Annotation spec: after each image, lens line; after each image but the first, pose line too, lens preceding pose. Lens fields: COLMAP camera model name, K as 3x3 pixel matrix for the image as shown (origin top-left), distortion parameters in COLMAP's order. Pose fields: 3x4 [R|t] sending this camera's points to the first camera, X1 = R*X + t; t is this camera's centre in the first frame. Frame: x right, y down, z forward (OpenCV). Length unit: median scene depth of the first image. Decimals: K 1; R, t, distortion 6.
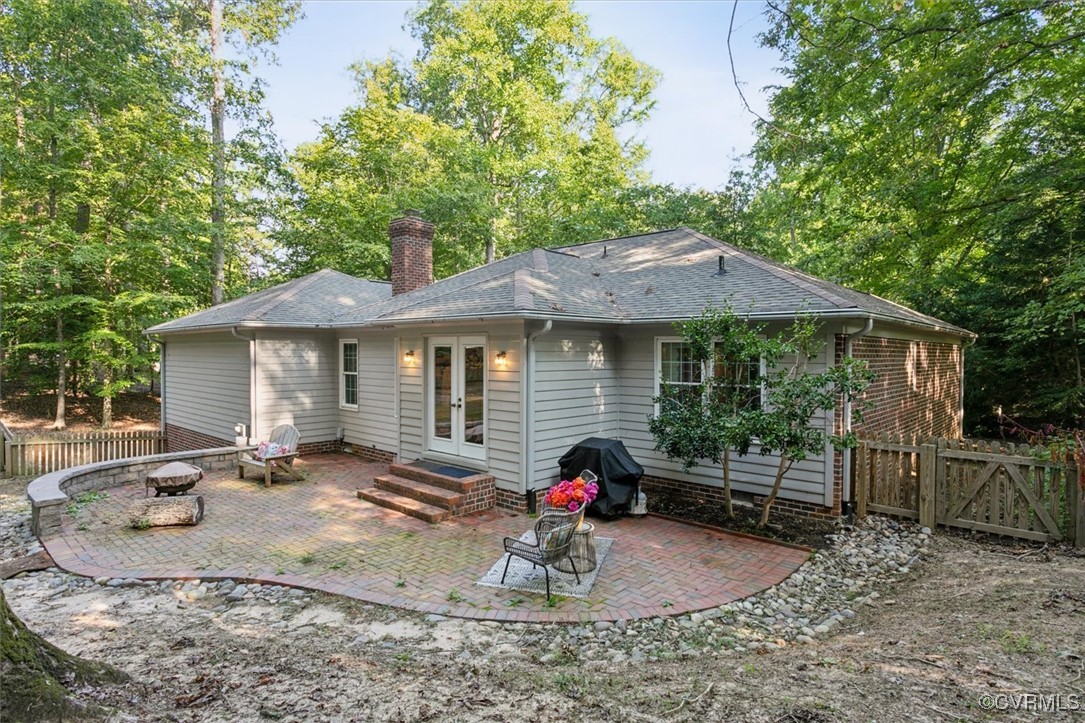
lens RADIAL K [[559.7, 0, 543.6], [0, 559.7, 362.8], [0, 0, 1]] dist [0.000046, -0.000404]
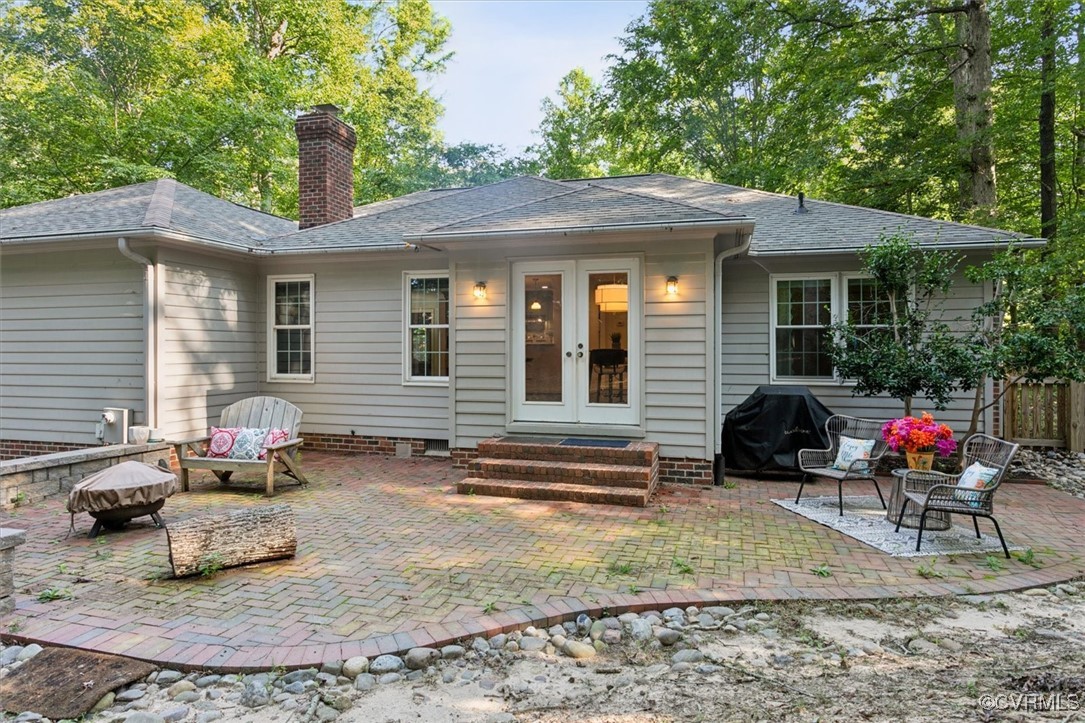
lens RADIAL K [[625.9, 0, 542.5], [0, 625.9, 357.1], [0, 0, 1]] dist [-0.000235, 0.000961]
pose [[0.904695, -0.009324, 0.425958, -0.568478], [0.011121, 0.999937, -0.001732, 0.085167], [-0.425915, 0.006304, 0.904741, 0.295324]]
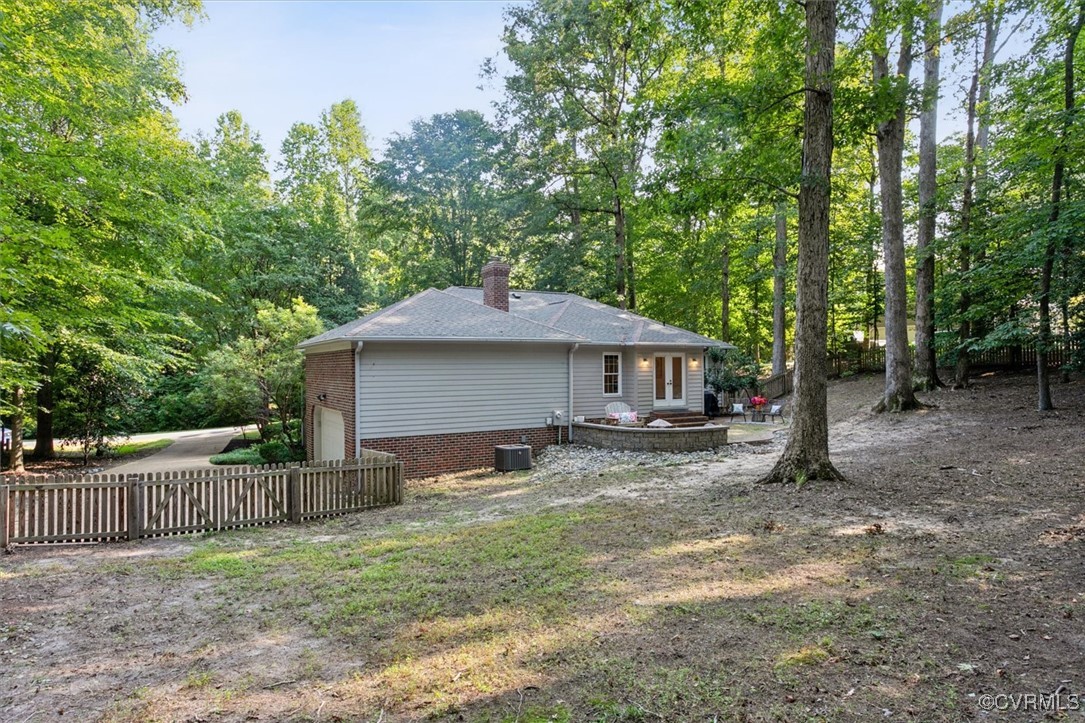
lens RADIAL K [[559.7, 0, 540.4], [0, 559.7, 359.6], [0, 0, 1]] dist [0.000046, -0.000404]
pose [[0.344449, 0.004689, 0.938793, -2.539588], [0.017286, 0.999786, -0.011336, -0.001079], [-0.938646, 0.020133, 0.344294, 0.750510]]
